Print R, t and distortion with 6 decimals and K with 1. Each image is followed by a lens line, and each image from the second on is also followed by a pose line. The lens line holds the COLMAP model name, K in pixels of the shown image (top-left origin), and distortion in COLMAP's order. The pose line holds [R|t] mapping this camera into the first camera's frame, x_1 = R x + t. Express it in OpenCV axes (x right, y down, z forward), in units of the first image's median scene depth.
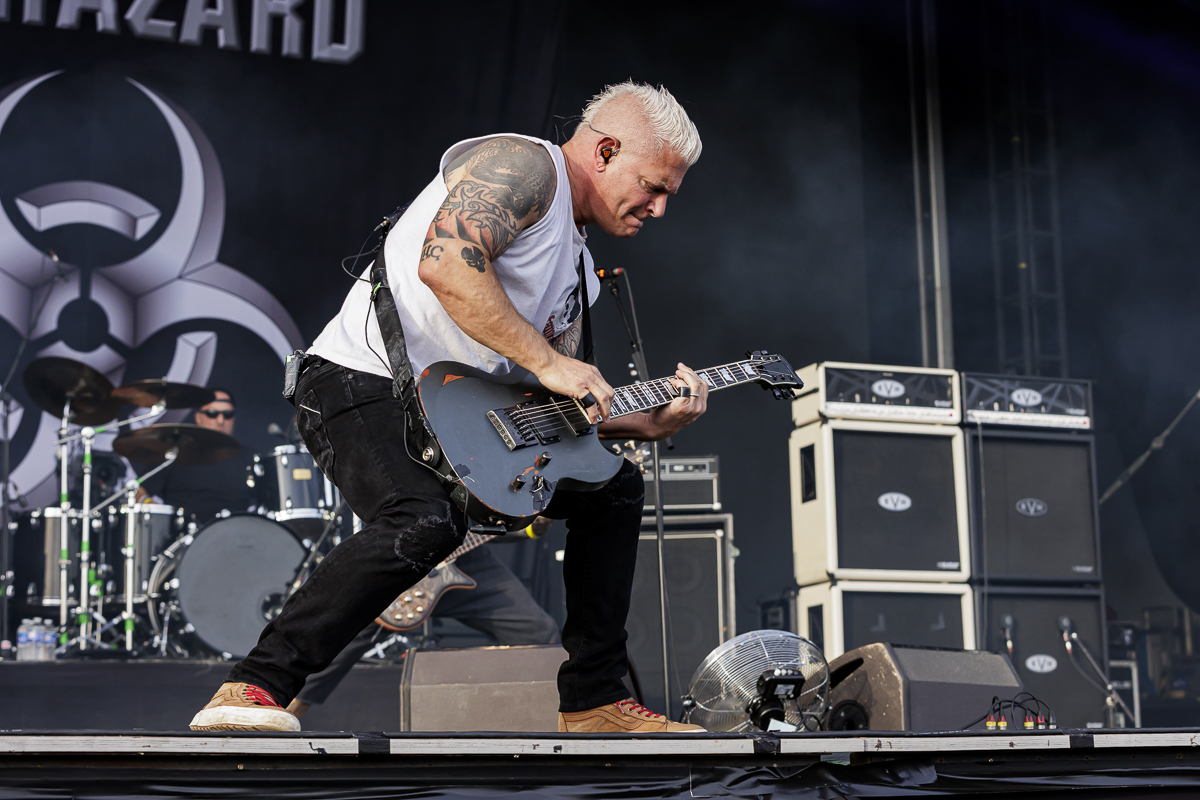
lens RADIAL K [[2539.8, 0, 622.5], [0, 2539.8, 428.3], [0, 0, 1]] dist [-0.054057, 0.000000]
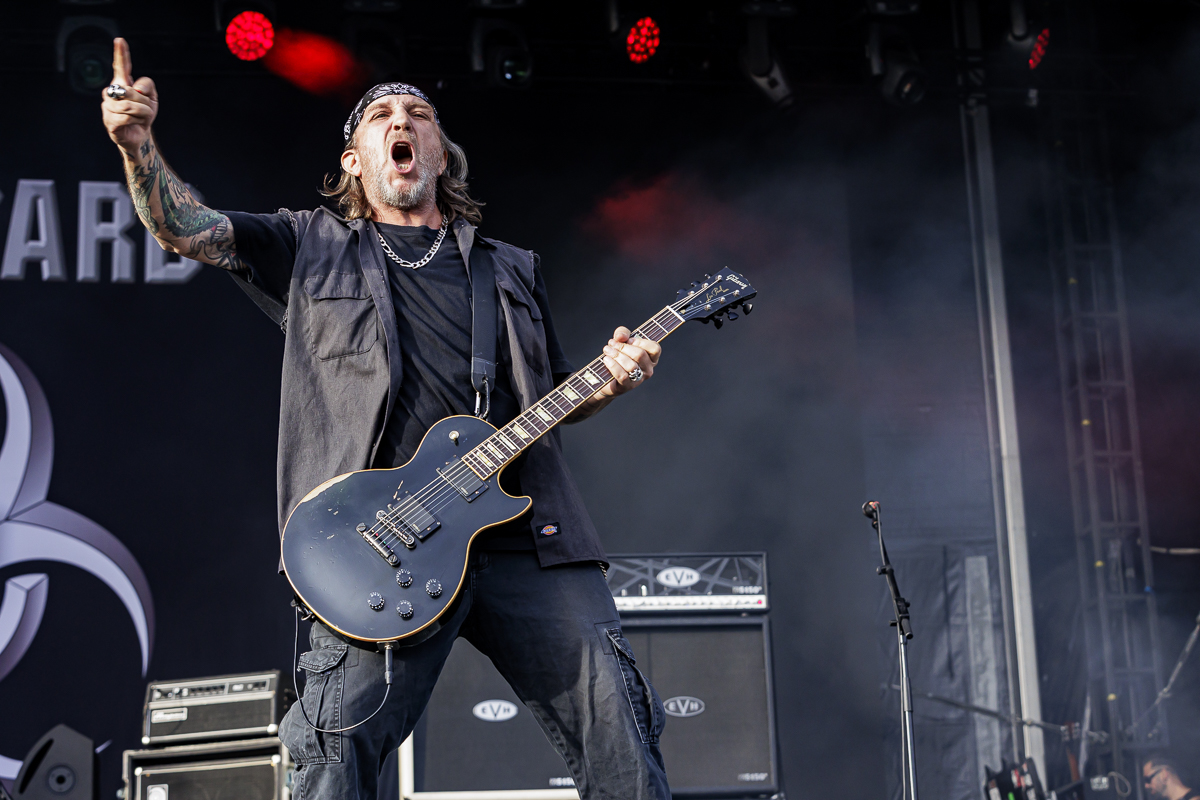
lens RADIAL K [[2539.8, 0, 580.6], [0, 2539.8, 392.6], [0, 0, 1]] dist [-0.054057, 0.000000]
pose [[0.948680, -0.099709, -0.300108, 0.400016], [0.067464, 0.990958, -0.115977, 0.023595], [0.308959, 0.089778, 0.946829, 0.183641]]
